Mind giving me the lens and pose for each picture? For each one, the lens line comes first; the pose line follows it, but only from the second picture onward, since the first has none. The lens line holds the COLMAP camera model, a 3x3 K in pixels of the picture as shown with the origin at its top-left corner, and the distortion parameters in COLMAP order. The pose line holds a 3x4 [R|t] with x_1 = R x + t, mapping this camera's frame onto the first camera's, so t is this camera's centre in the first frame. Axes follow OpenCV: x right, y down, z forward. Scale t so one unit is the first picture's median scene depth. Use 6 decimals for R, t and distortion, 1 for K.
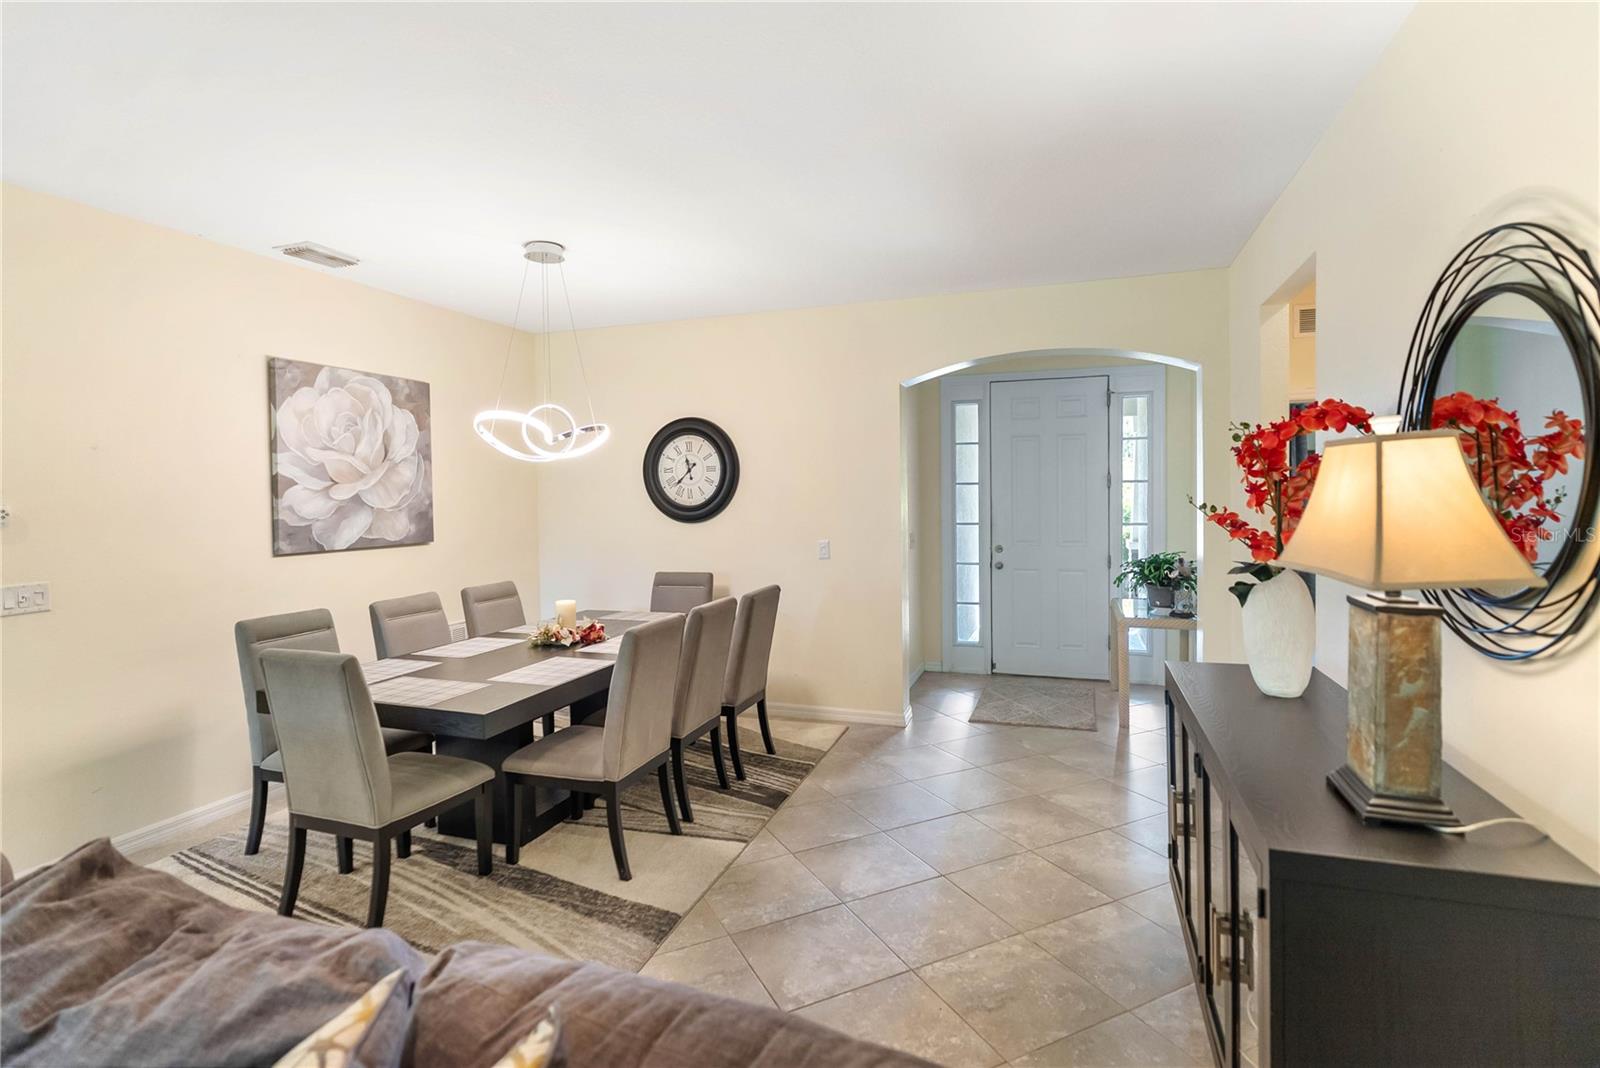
lens RADIAL K [[774.9, 0, 803.1], [0, 774.9, 511.9], [0, 0, 1]] dist [-0.014631, -0.000056]
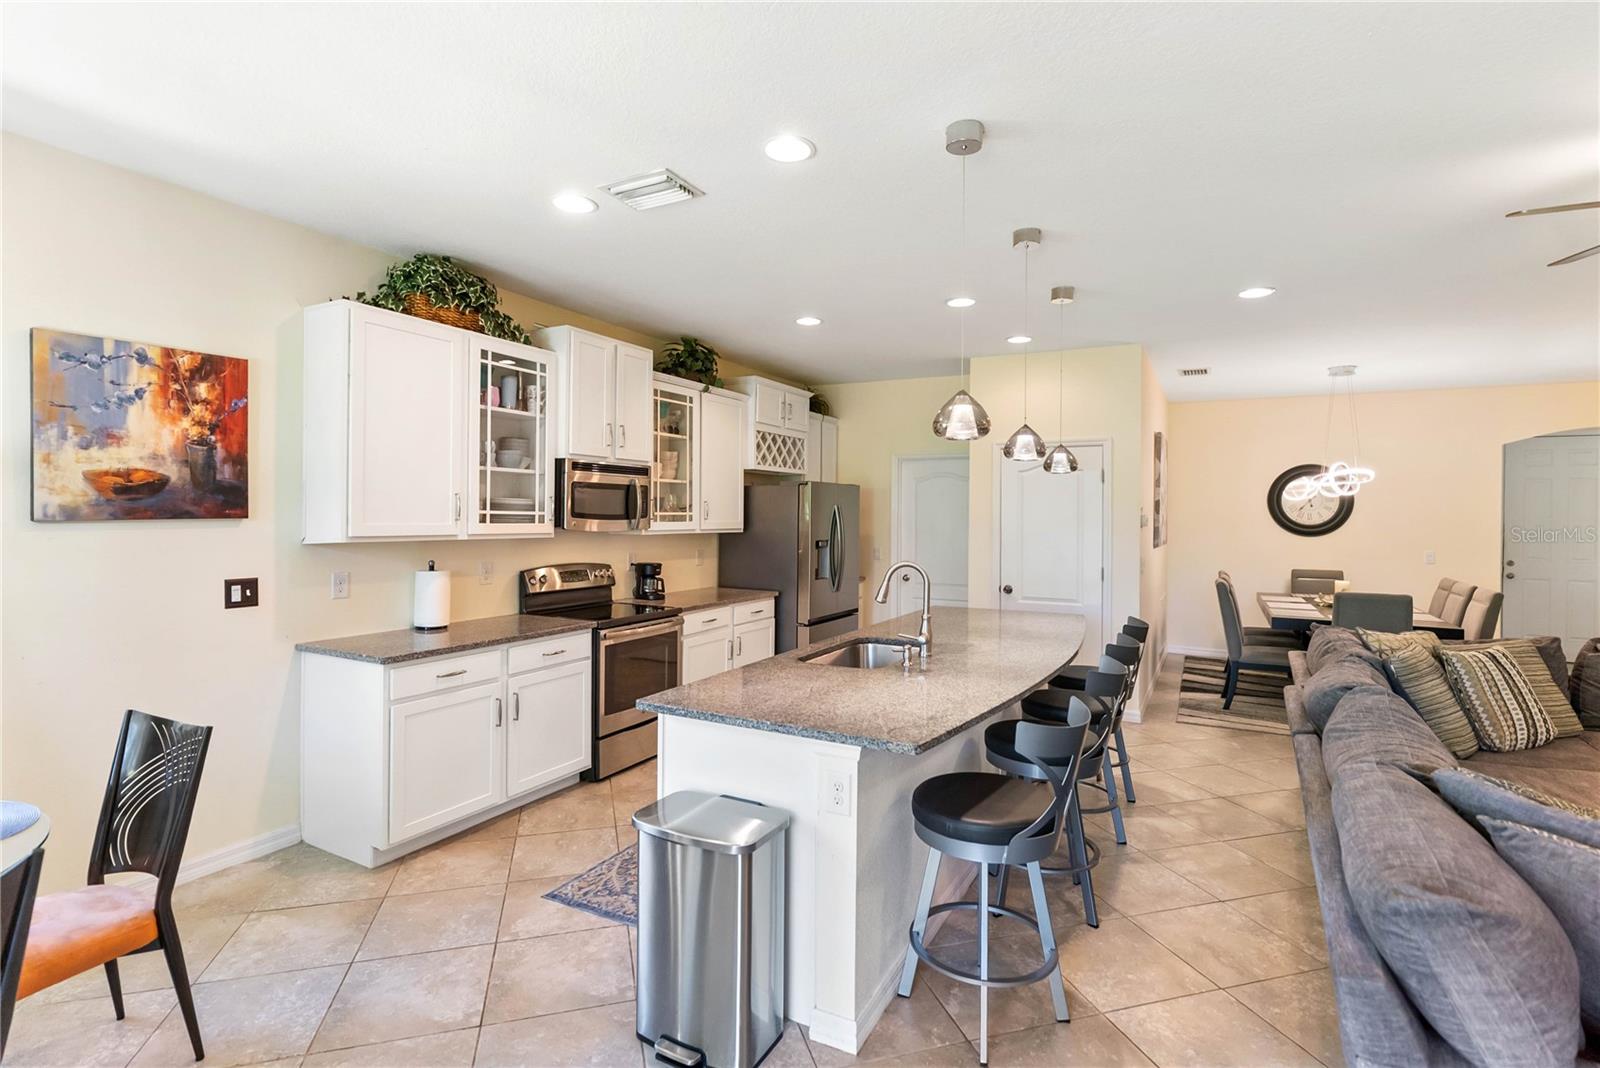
lens RADIAL K [[766.7, 0, 799.8], [0, 766.7, 517.5], [0, 0, 1]] dist [-0.002164, 0.001084]
pose [[0.986488, 0.025257, -0.161873, -0.929390], [-0.027998, 0.999500, -0.014669, 0.028653], [0.161422, 0.019003, 0.986703, -0.625668]]
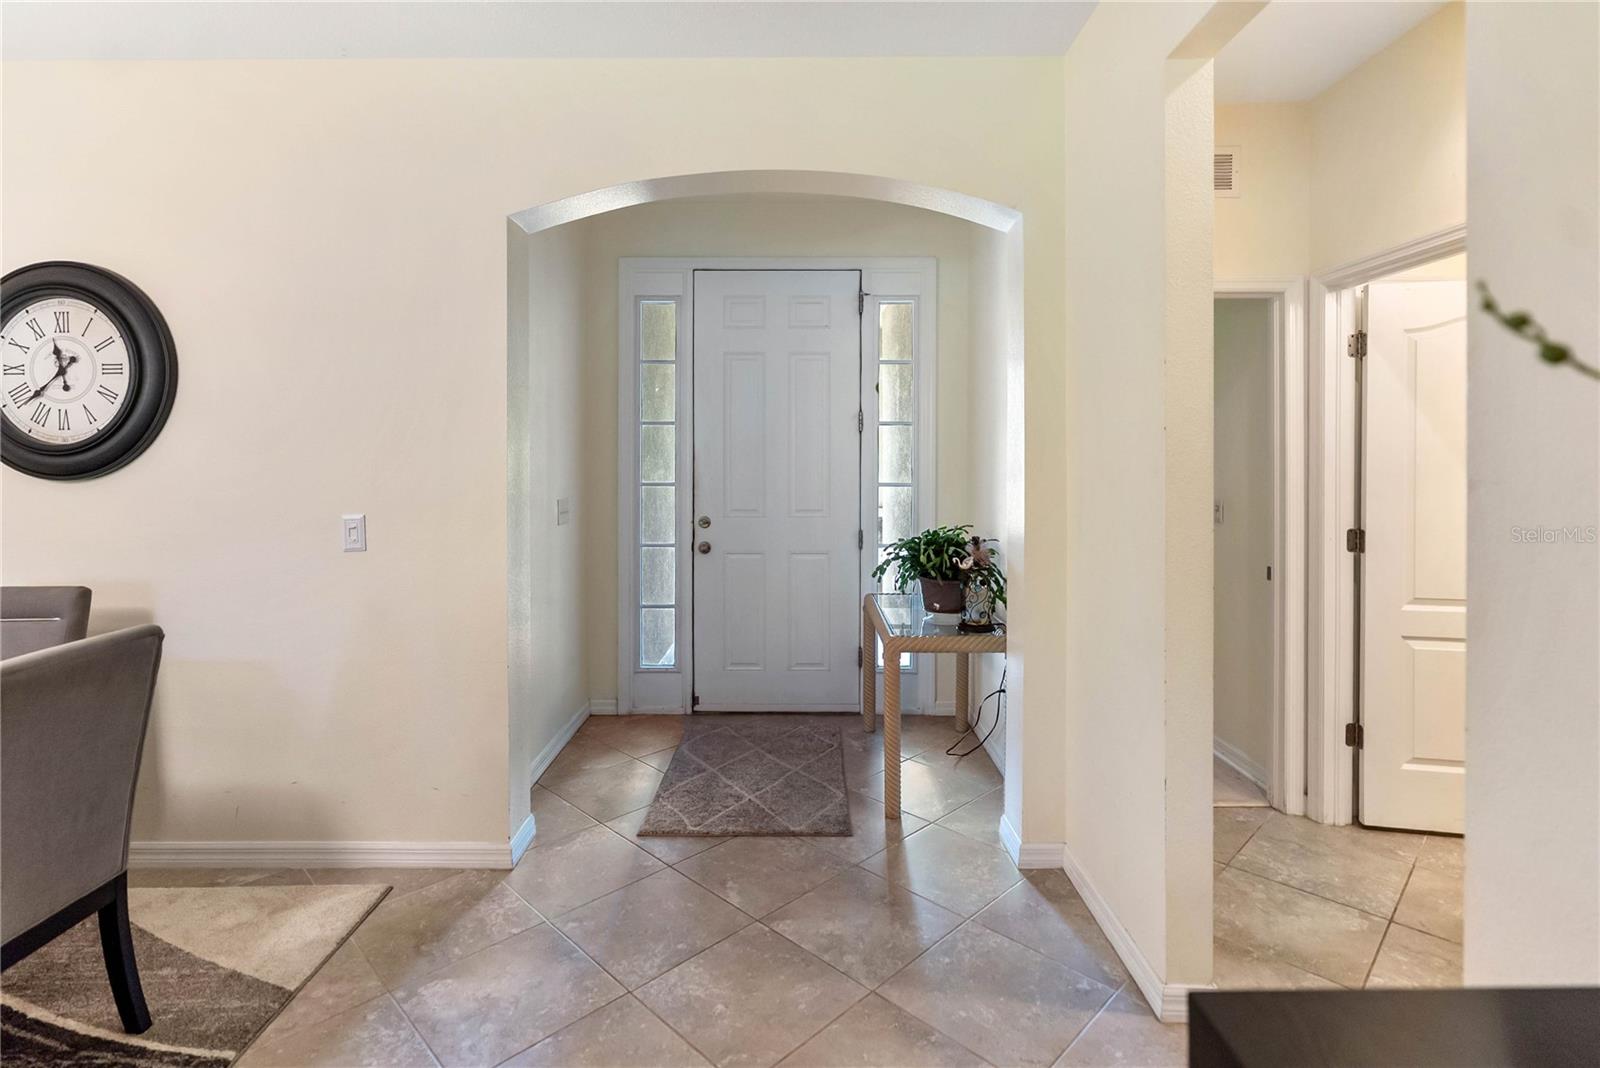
lens RADIAL K [[787.2, 0, 799.5], [0, 787.2, 460.2], [0, 0, 1]] dist [0.000374, -0.000023]
pose [[0.945437, 0.011113, 0.325617, 0.137721], [-0.004196, 0.999751, -0.021937, 0.011342], [-0.325779, 0.019373, 0.945247, 0.421128]]
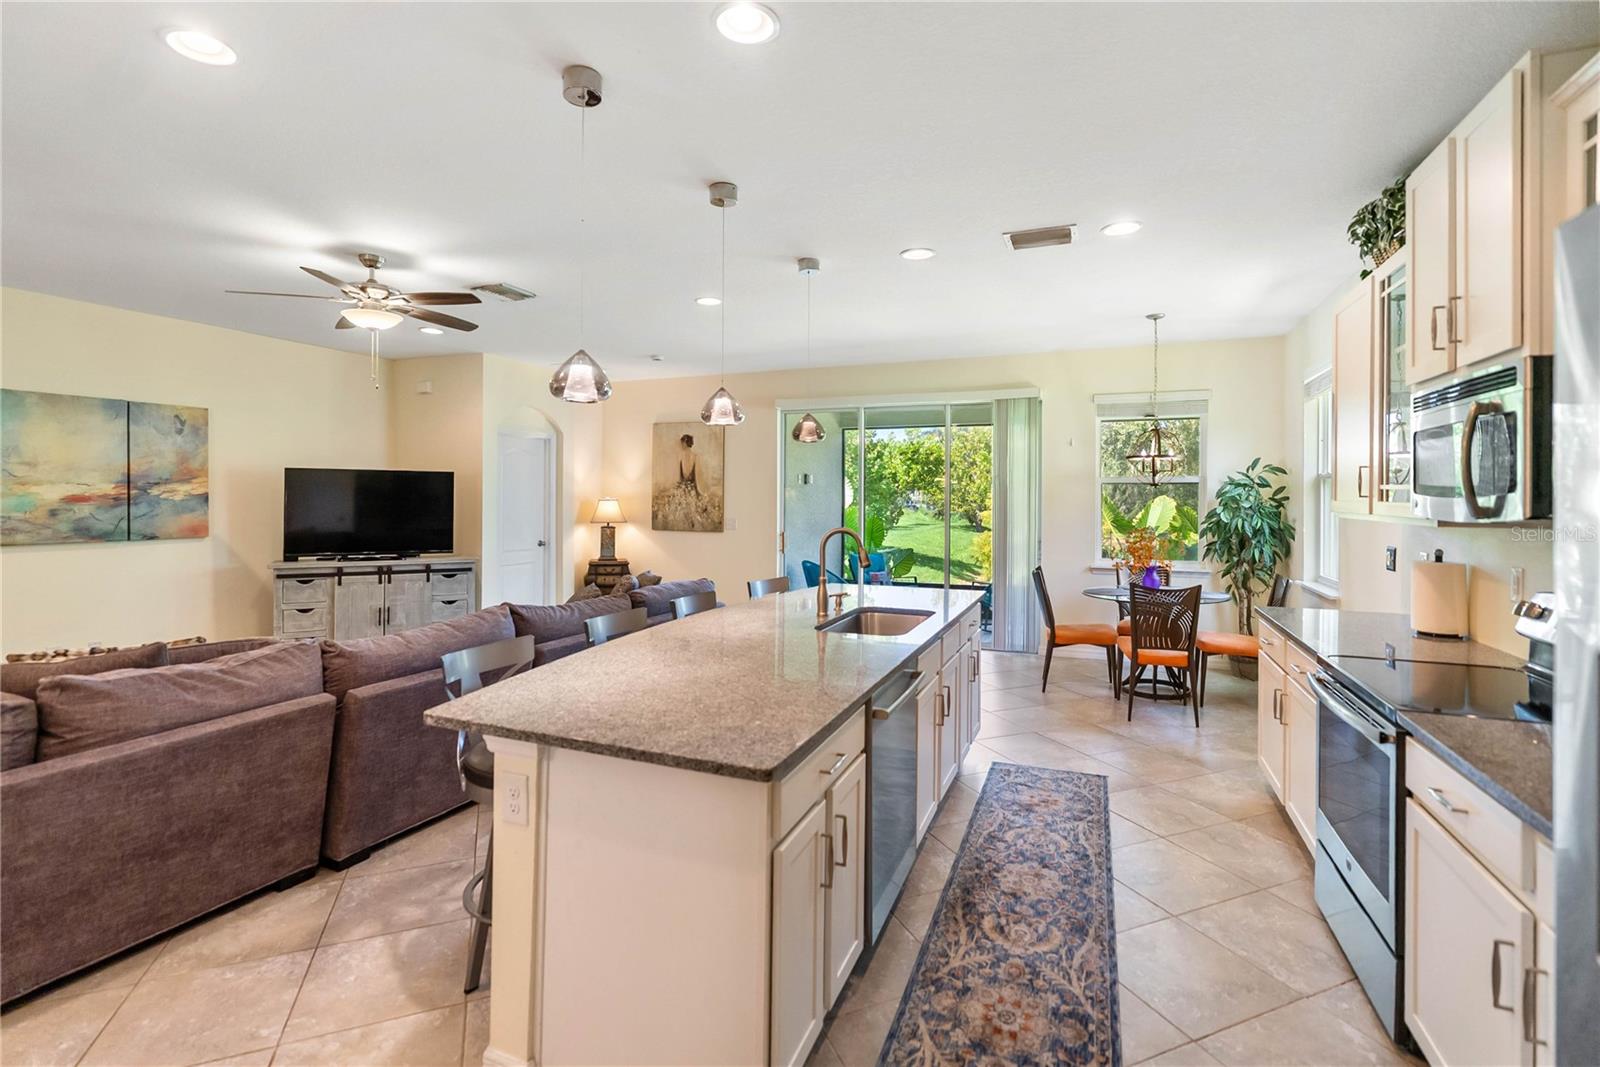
lens RADIAL K [[736.6, 0, 804.9], [0, 736.6, 491.9], [0, 0, 1]] dist [-0.001569, 0.001638]
pose [[-0.998511, 0.010226, 0.053580, -0.946729], [0.011159, 0.999791, 0.017152, 0.009260], [-0.053394, 0.017724, -0.998416, 0.703913]]
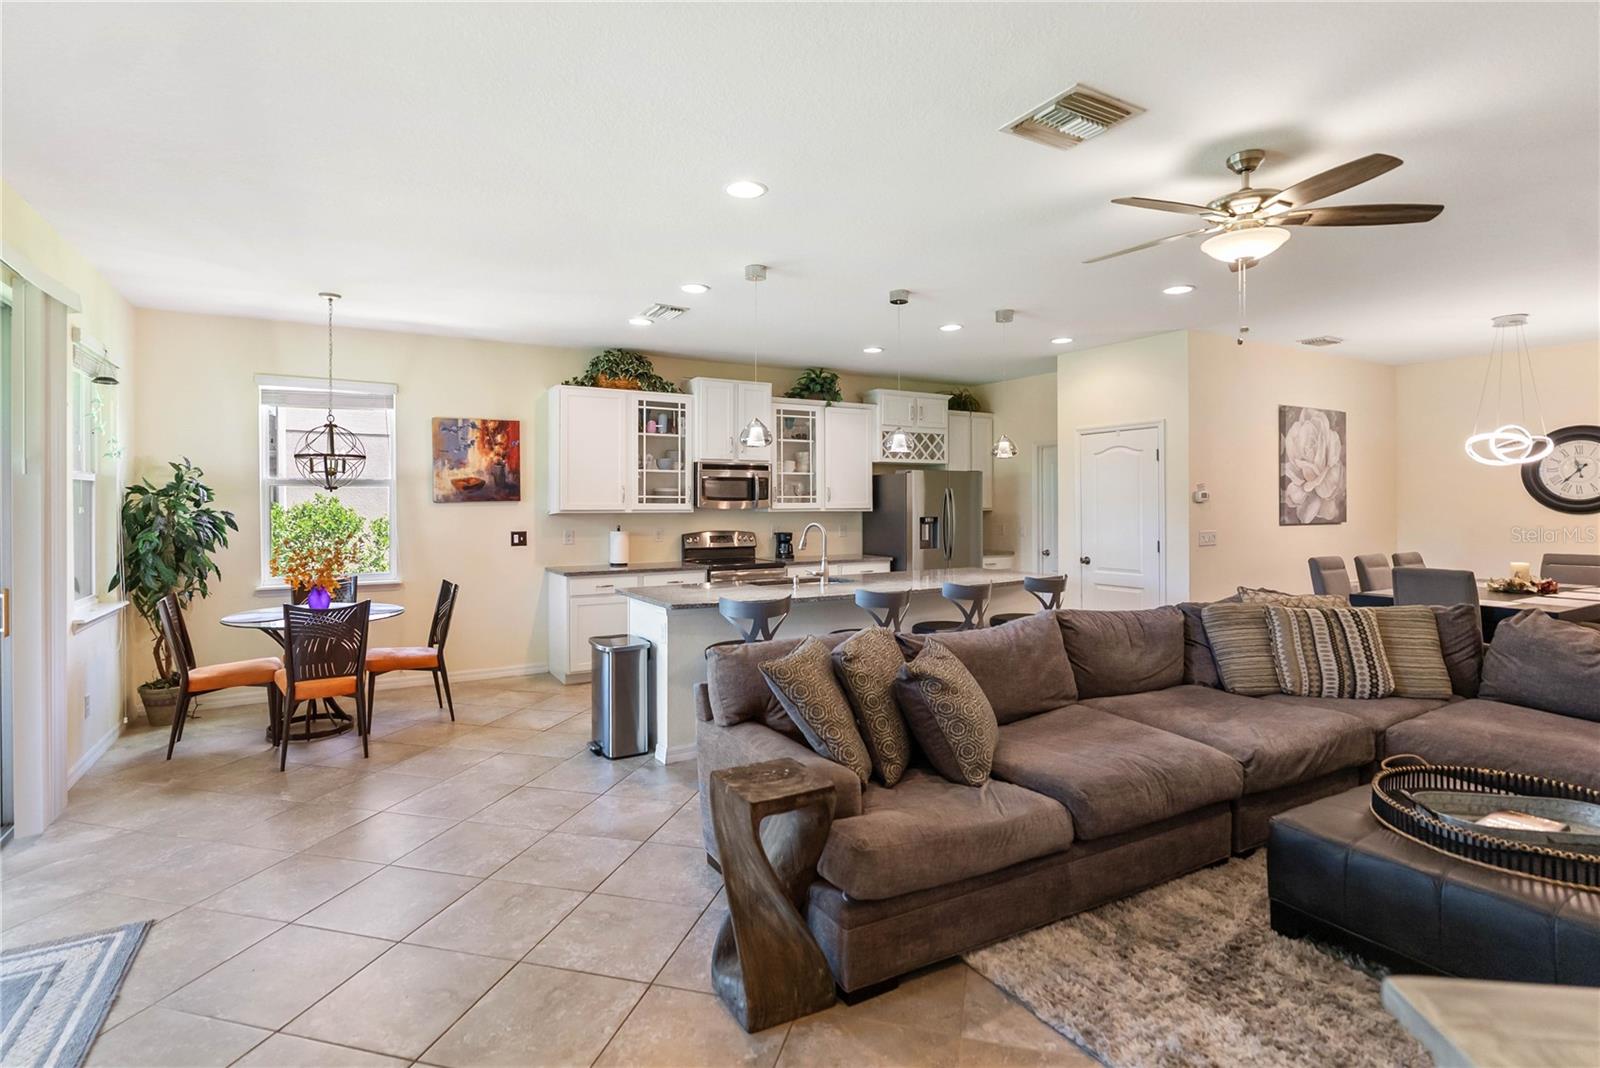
lens RADIAL K [[788.4, 0, 790.5], [0, 788.4, 506.7], [0, 0, 1]] dist [-0.001776, -0.000076]
pose [[0.757275, 0.014132, -0.652944, -0.296317], [-0.022385, 0.999740, -0.004324, 0.038120], [0.652713, 0.017891, 0.757394, -0.764662]]
